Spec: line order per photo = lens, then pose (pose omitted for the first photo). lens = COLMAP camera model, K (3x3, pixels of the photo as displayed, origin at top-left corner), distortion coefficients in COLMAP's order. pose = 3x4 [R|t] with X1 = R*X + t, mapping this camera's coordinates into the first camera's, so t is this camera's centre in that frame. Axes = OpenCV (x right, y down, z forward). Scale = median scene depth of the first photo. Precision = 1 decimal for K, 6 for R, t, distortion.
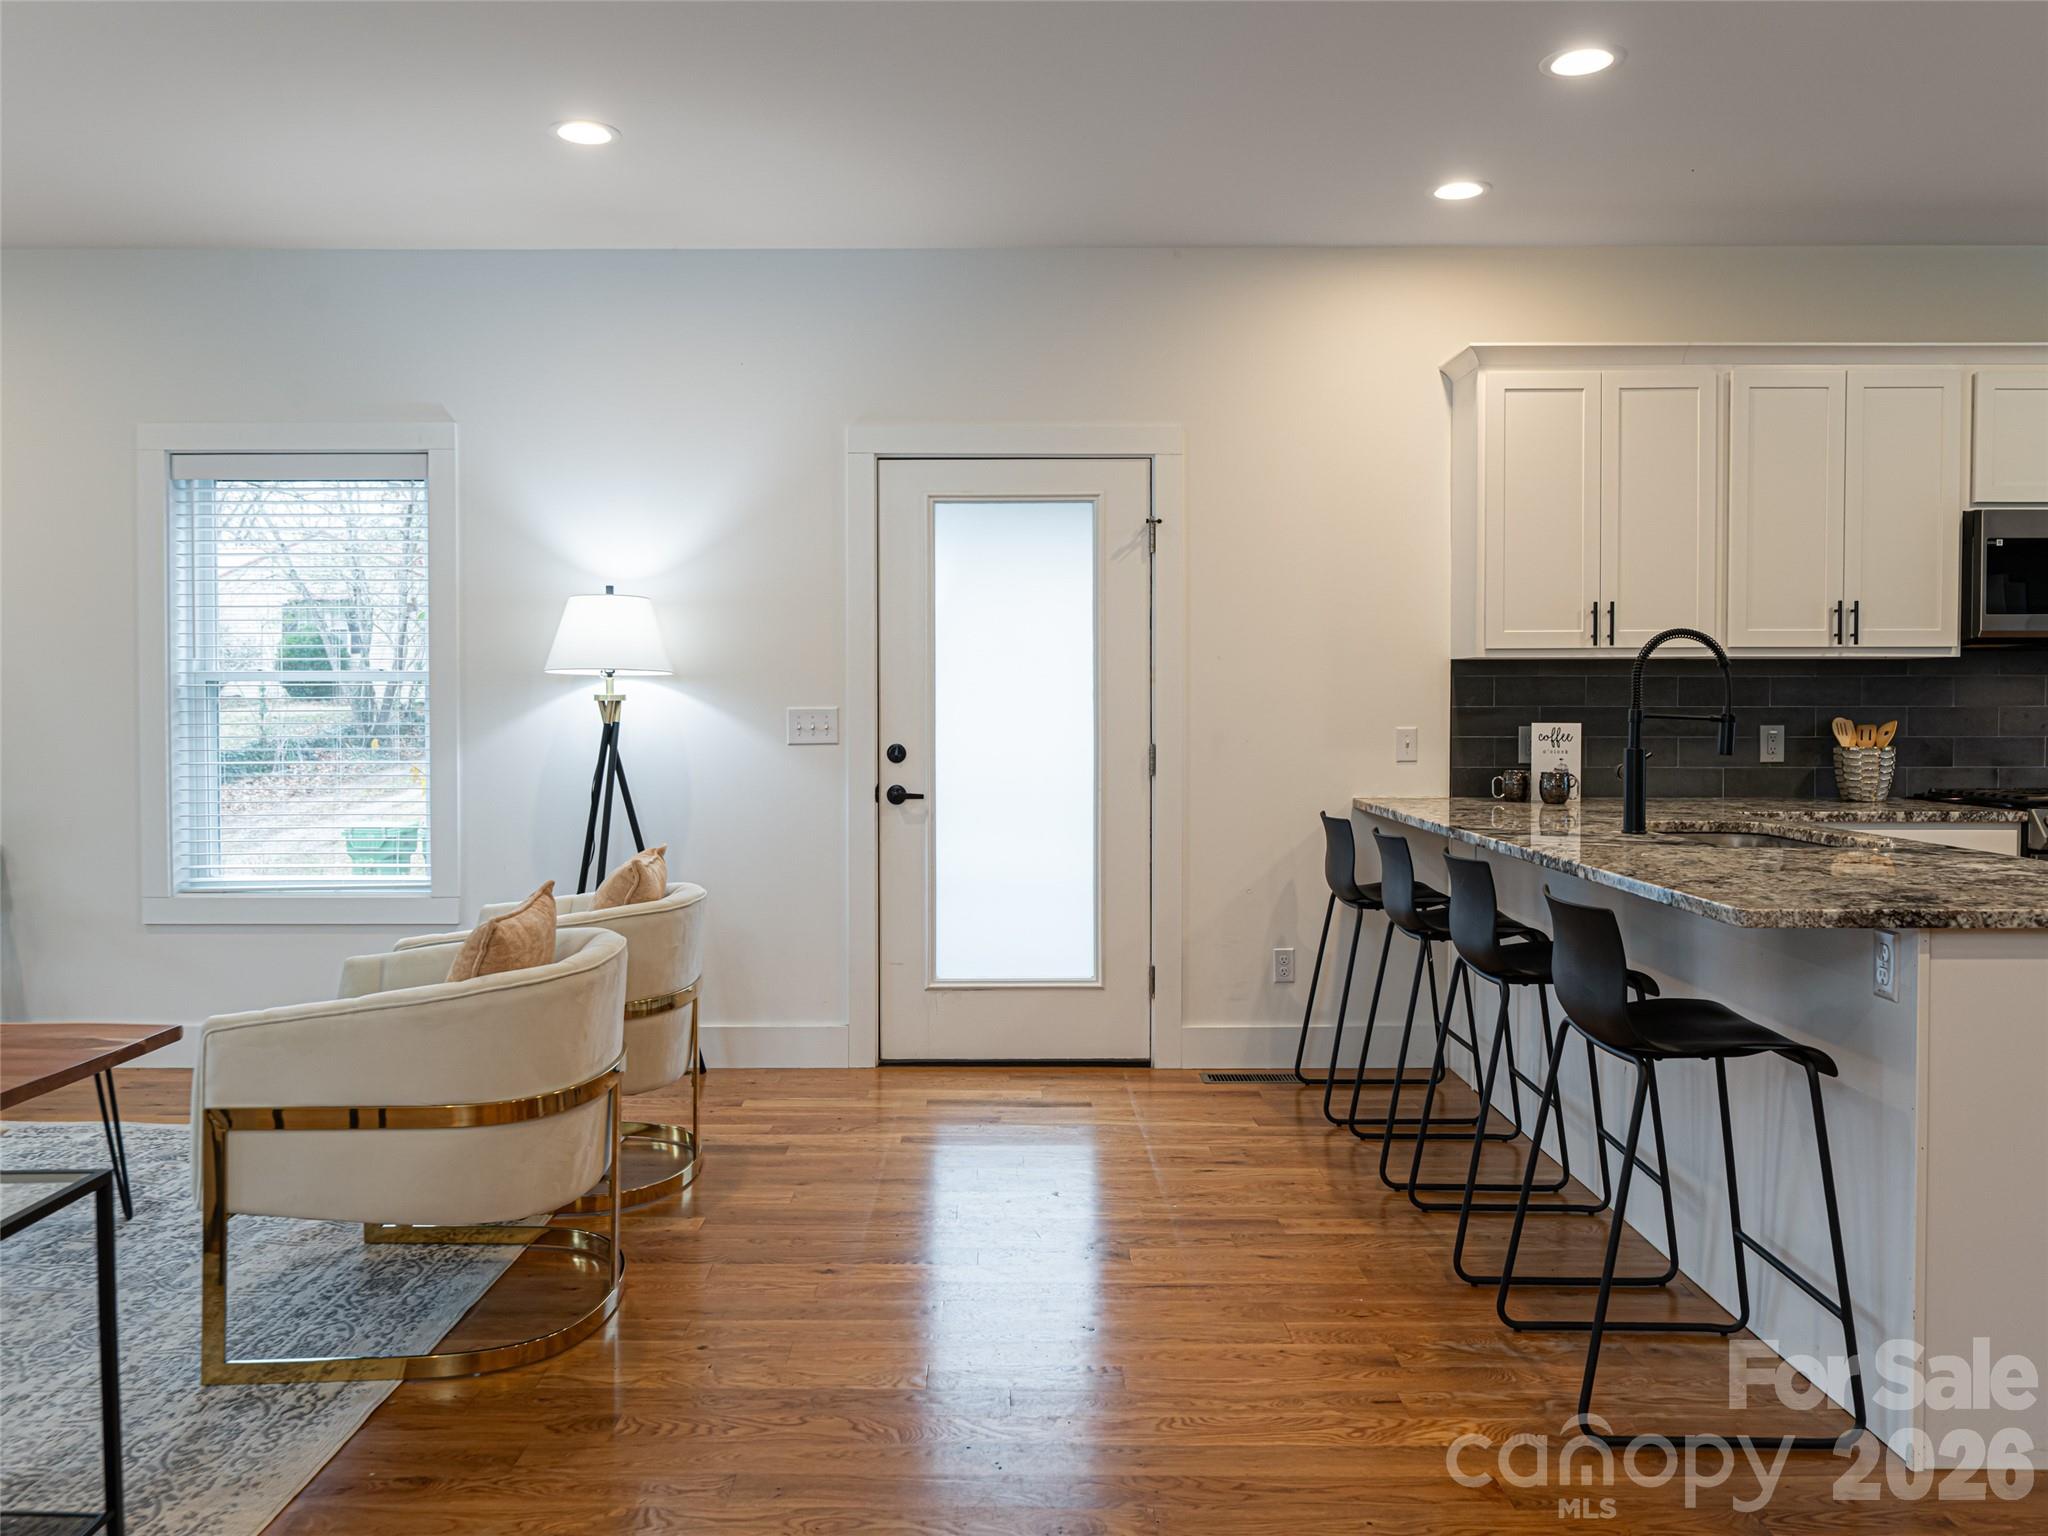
lens RADIAL K [[1554.3, 0, 994.7], [0, 1554.3, 728.5], [0, 0, 1]] dist [0.000722, -0.018495]
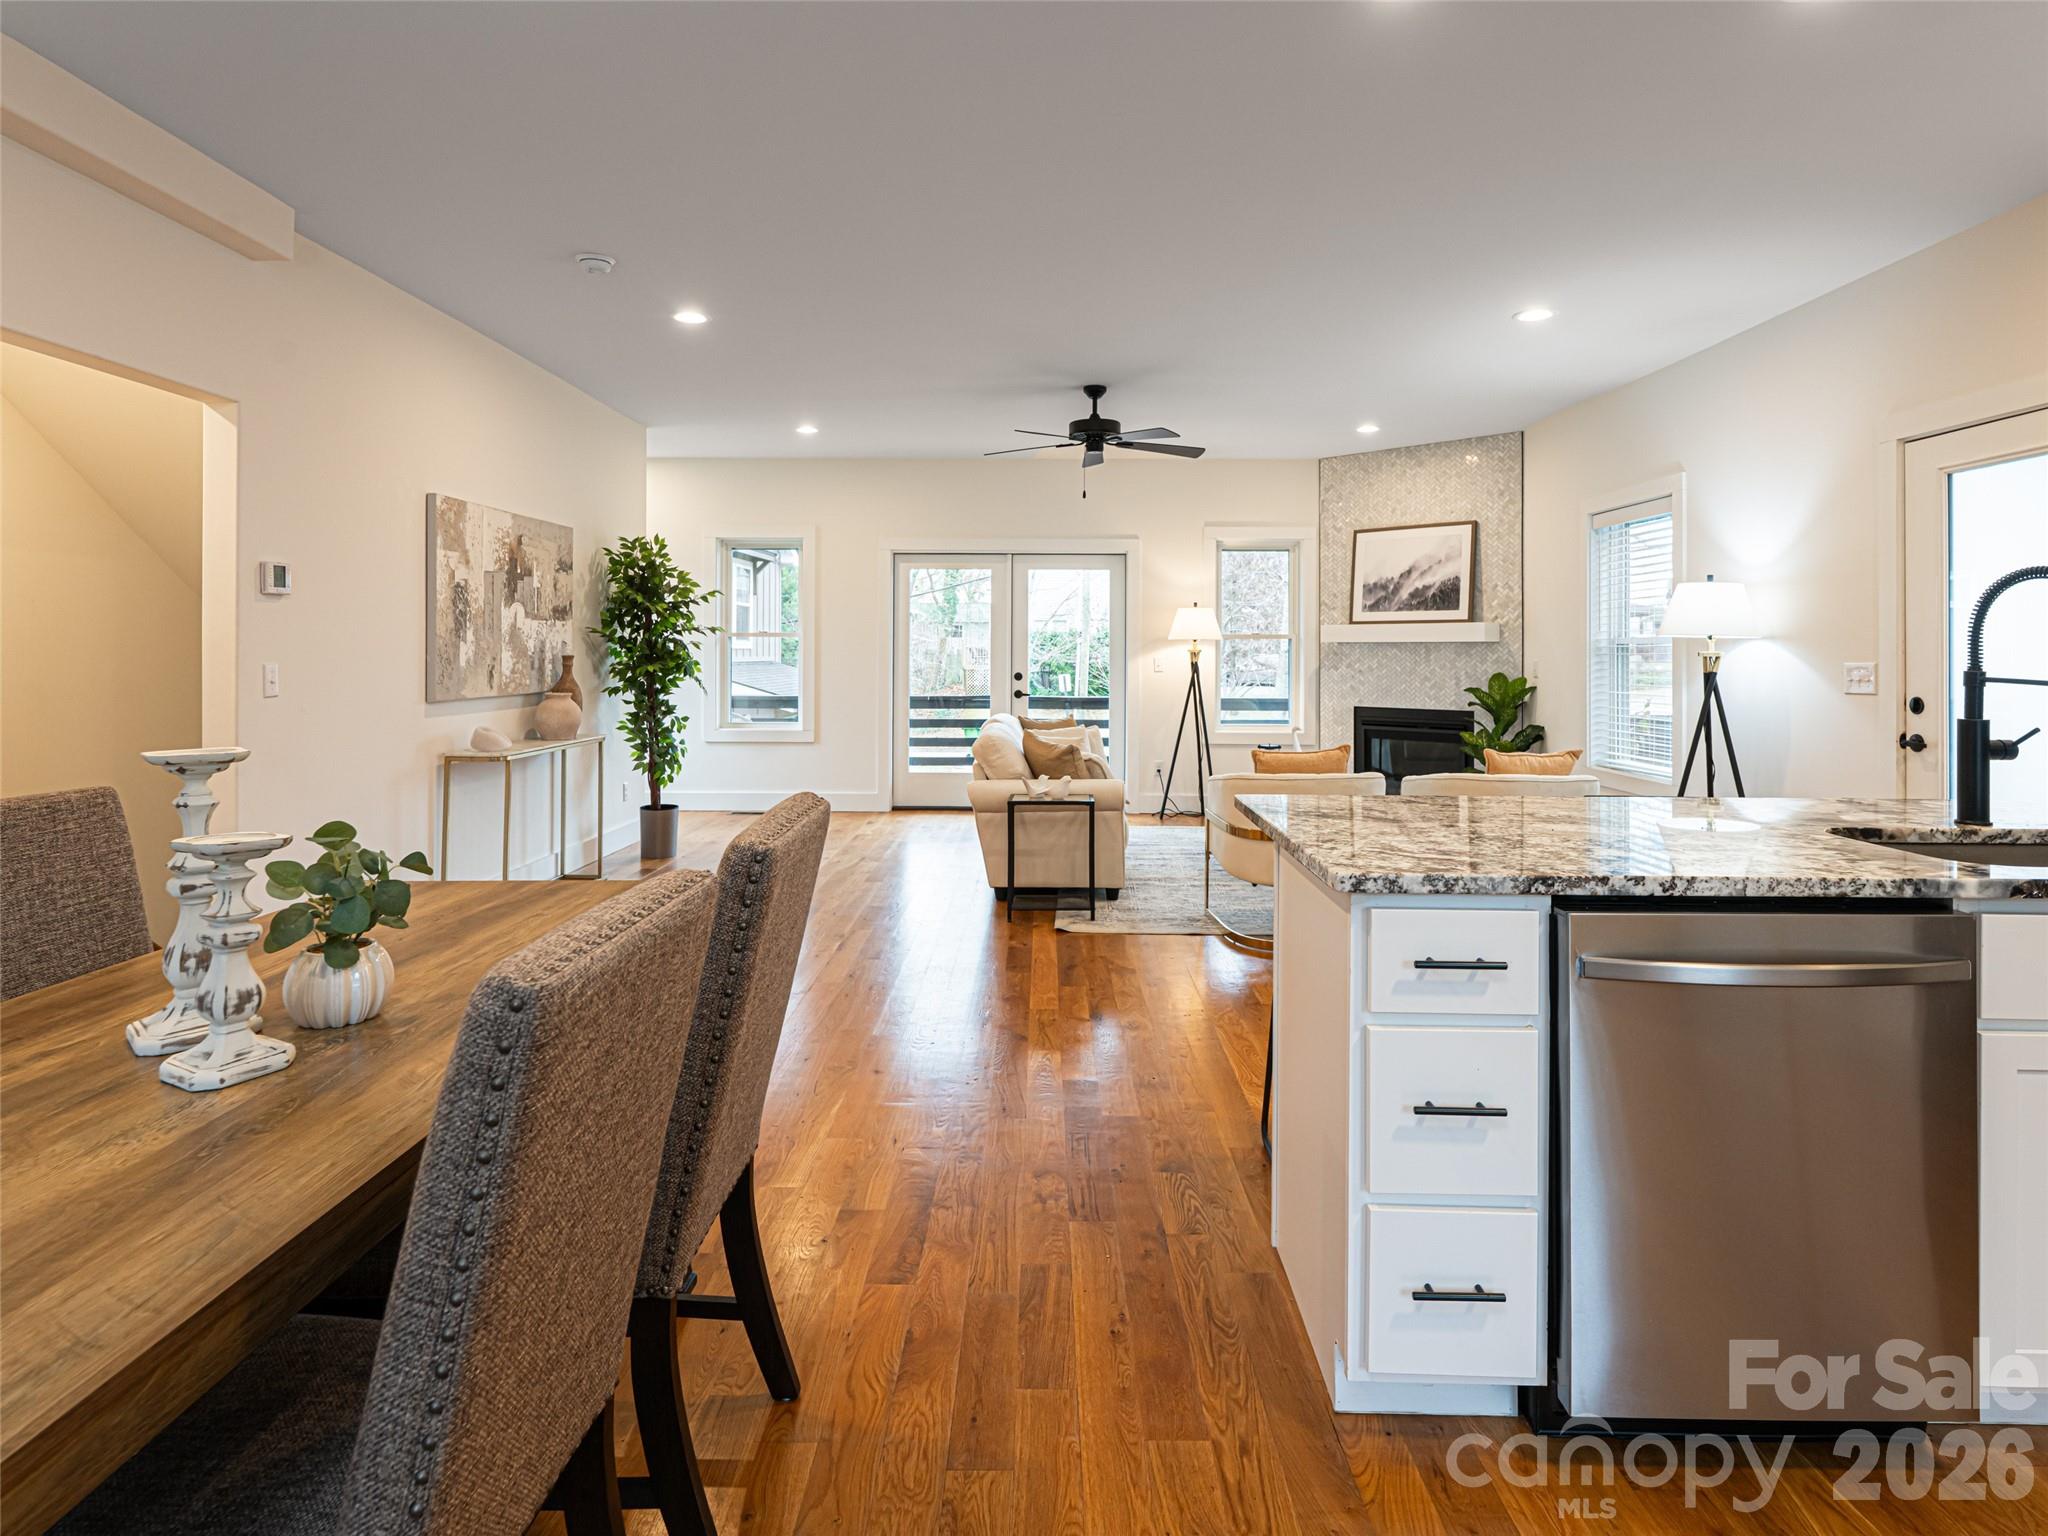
lens RADIAL K [[1098.0, 0, 1030.7], [0, 1098.0, 651.4], [0, 0, 1]] dist [-0.002924, -0.001272]
pose [[-0.009735, -0.000485, -0.999952, 0.773546], [-0.022416, 0.999749, -0.000267, -0.008644], [0.999701, 0.022412, -0.009744, 0.406019]]
